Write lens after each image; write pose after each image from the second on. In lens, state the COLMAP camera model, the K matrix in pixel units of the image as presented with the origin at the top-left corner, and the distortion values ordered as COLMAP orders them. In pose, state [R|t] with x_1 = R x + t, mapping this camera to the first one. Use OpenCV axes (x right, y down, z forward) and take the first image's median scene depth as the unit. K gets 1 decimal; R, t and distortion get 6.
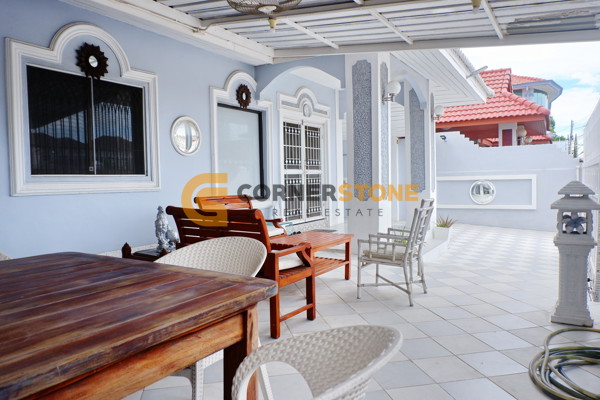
lens RADIAL K [[418.3, 0, 300.0], [0, 418.3, 200.0], [0, 0, 1]] dist [-0.030535, 0.000835]
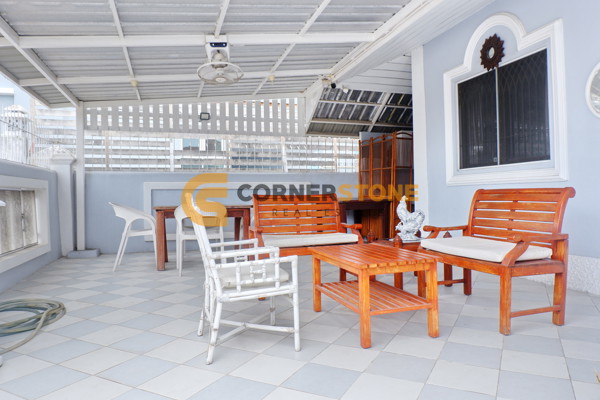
lens RADIAL K [[418.3, 0, 300.0], [0, 418.3, 200.0], [0, 0, 1]] dist [-0.030535, 0.000835]
pose [[-0.632177, 0.110576, -0.766893, 0.538308], [0.076893, 0.993832, 0.079911, -0.084086], [0.770999, -0.008451, -0.636781, 1.132906]]
